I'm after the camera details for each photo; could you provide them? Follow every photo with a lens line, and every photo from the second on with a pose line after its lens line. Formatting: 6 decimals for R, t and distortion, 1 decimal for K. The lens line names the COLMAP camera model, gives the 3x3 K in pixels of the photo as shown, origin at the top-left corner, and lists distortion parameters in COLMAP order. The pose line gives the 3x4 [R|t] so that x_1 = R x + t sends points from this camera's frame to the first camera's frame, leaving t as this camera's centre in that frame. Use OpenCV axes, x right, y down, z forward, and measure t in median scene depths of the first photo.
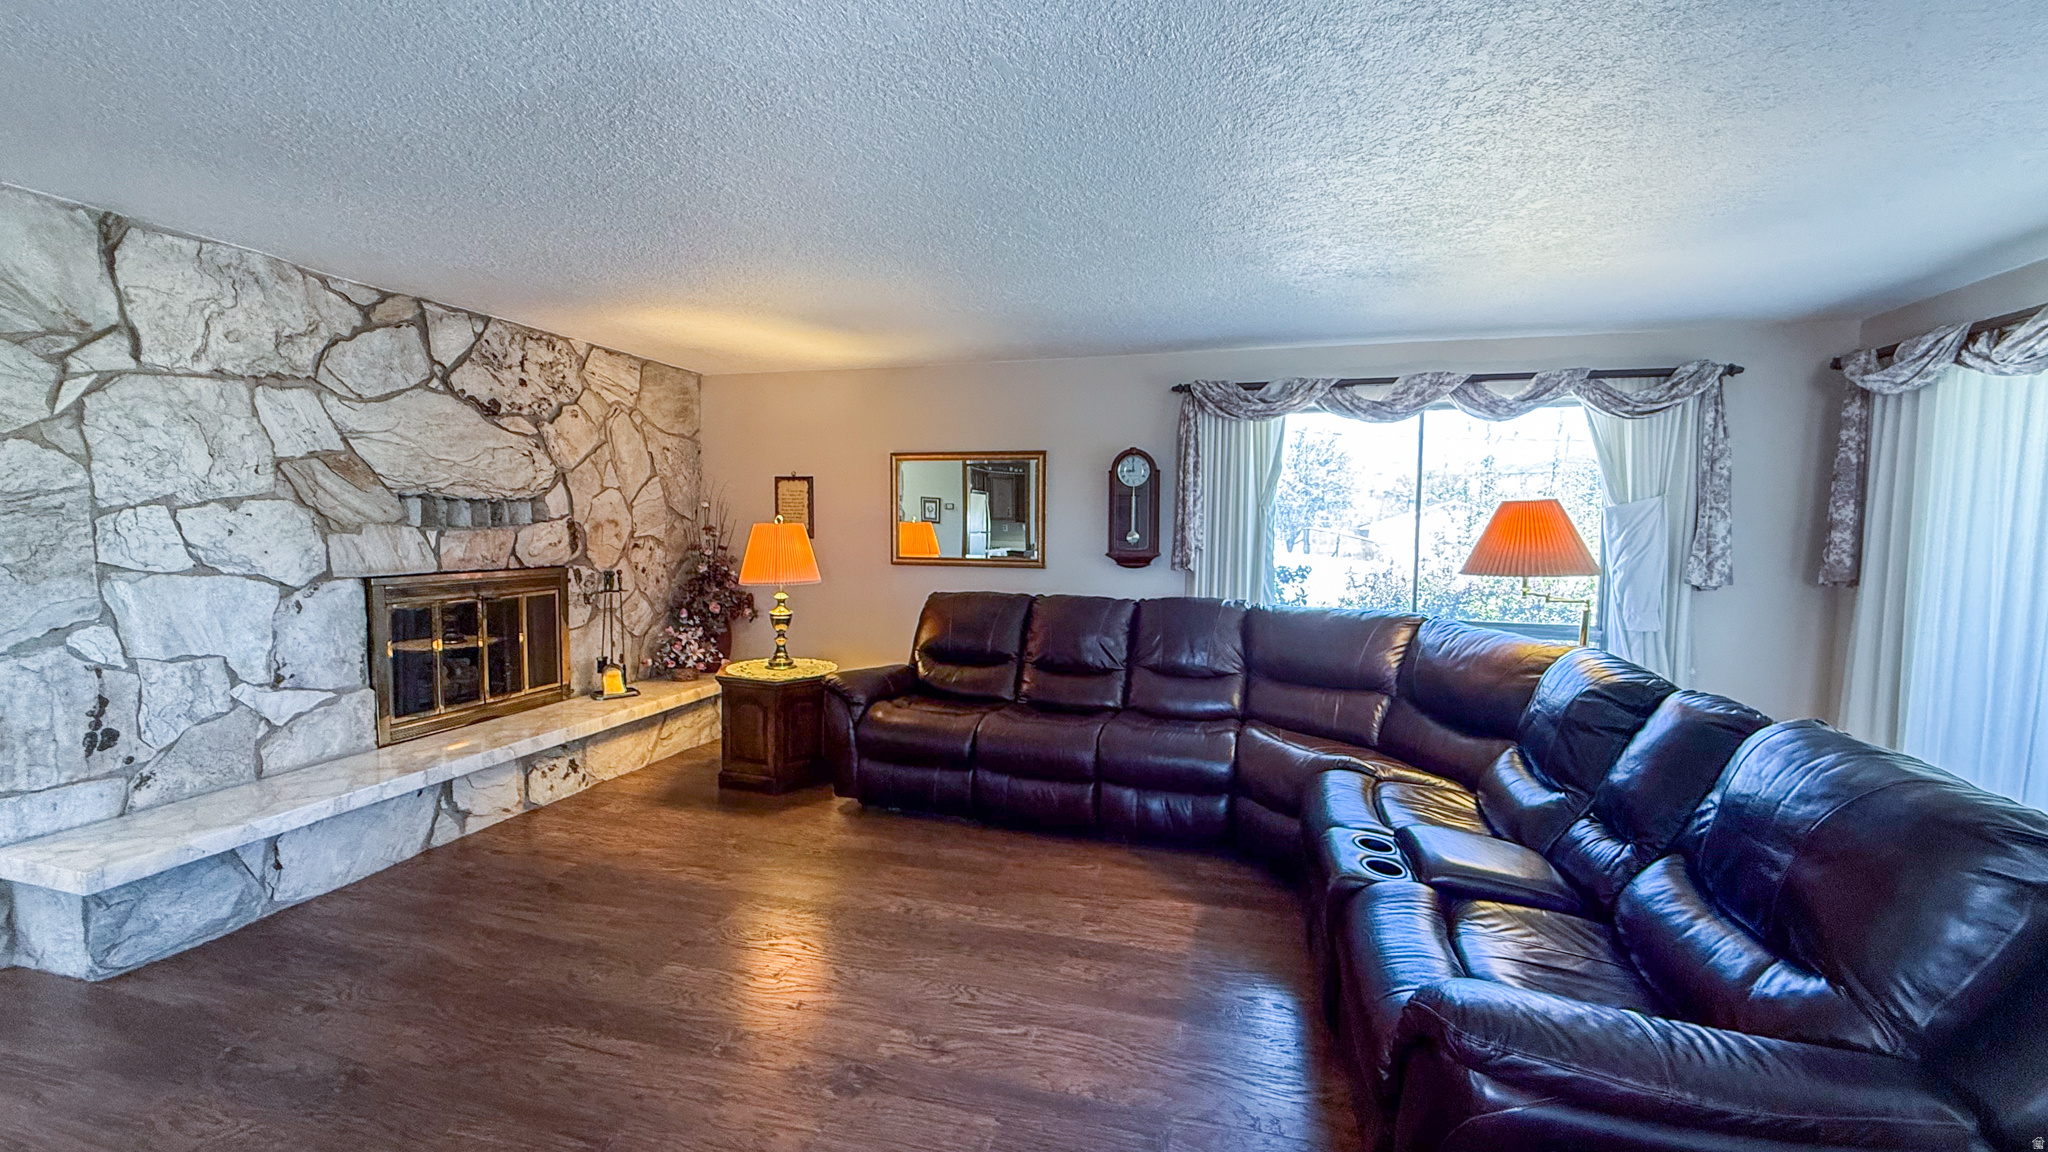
lens RADIAL K [[822.2, 0, 1025.3], [0, 822.2, 584.0], [0, 0, 1]] dist [-0.000339, -0.000111]
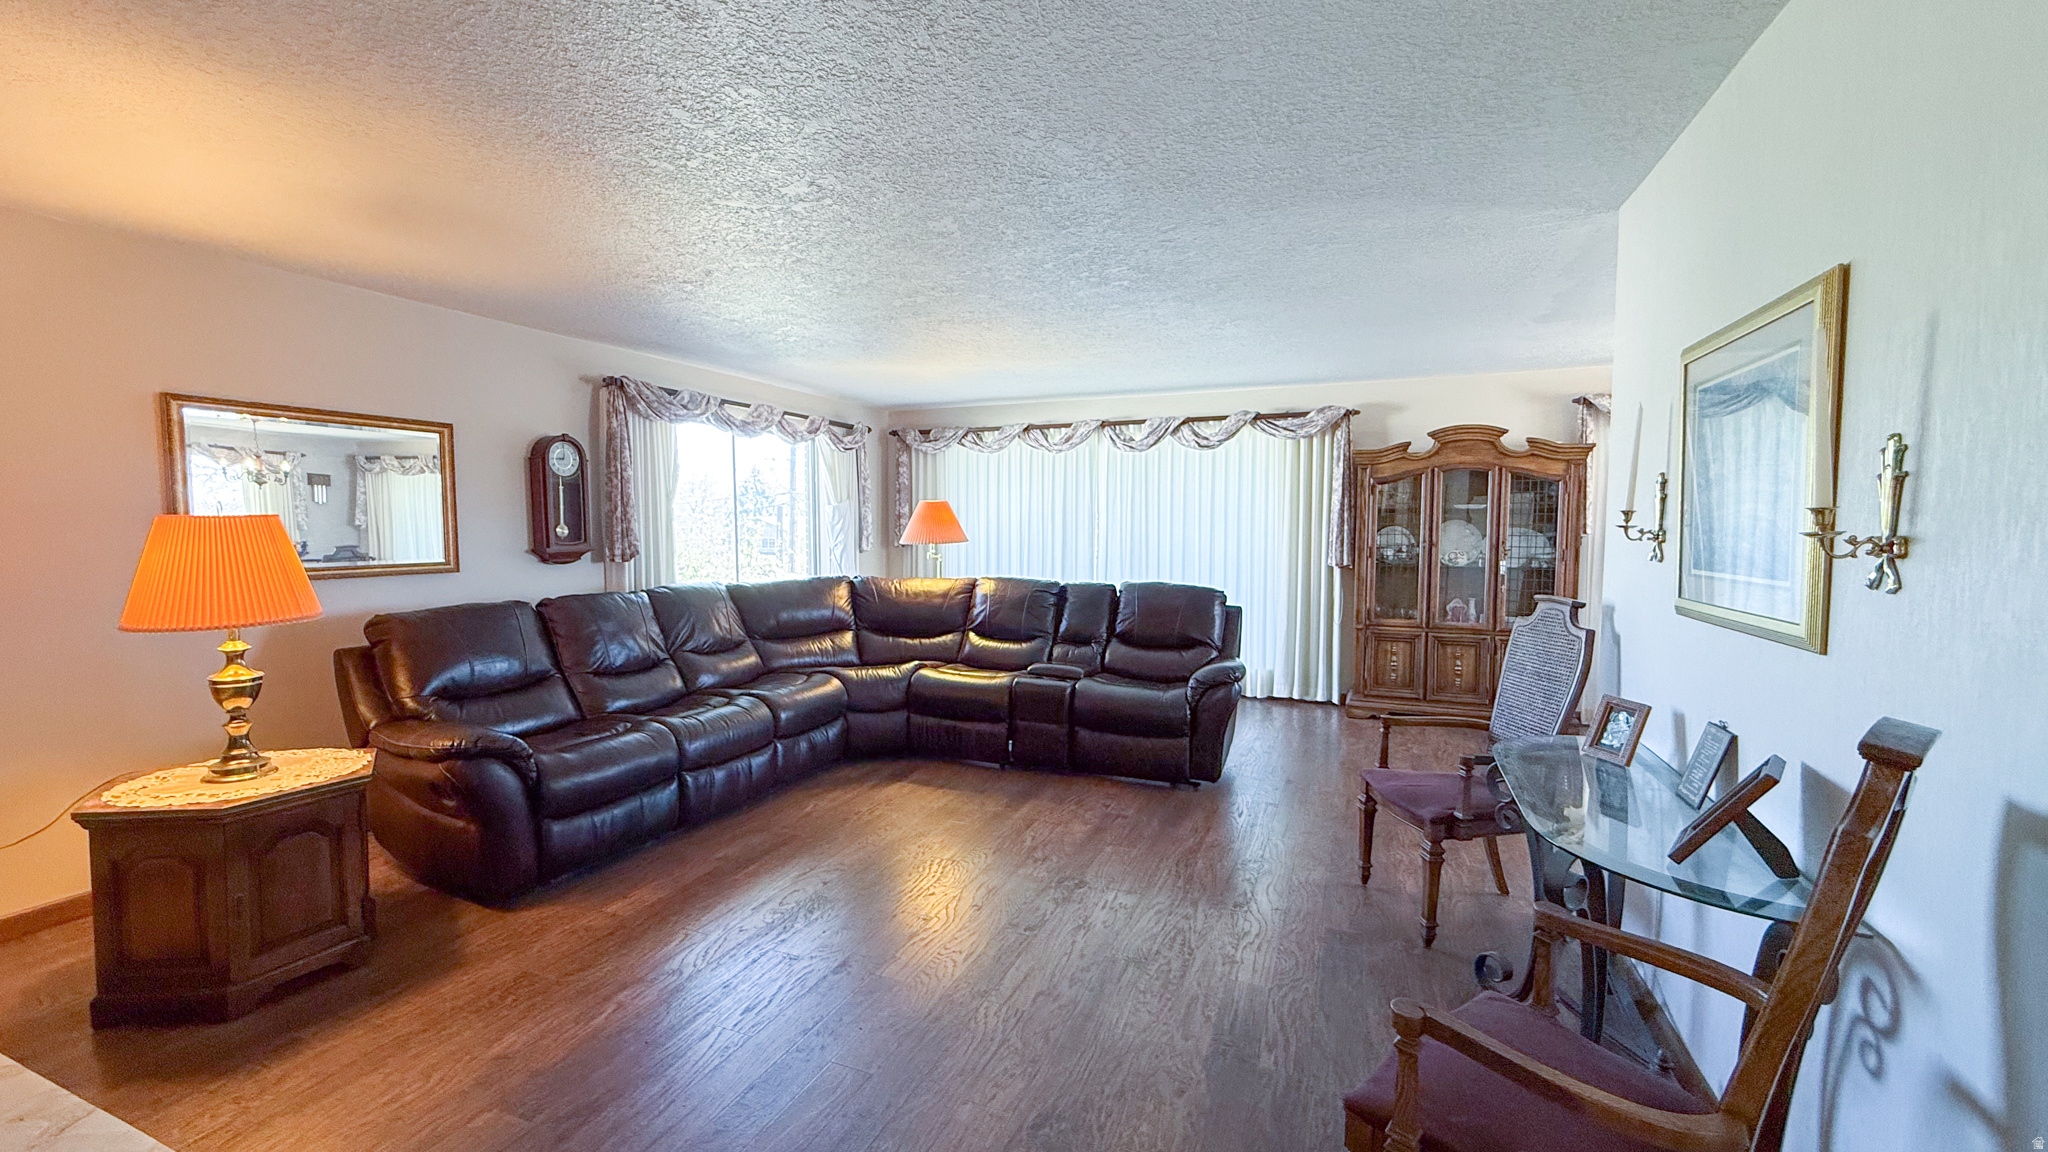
lens RADIAL K [[822.2, 0, 1017.4], [0, 822.2, 572.8], [0, 0, 1]] dist [-0.000339, -0.000111]
pose [[0.119286, -0.069729, 0.990408, -0.807083], [0.076590, 0.995205, 0.060842, -0.028931], [-0.989901, 0.068598, 0.124054, 0.420299]]
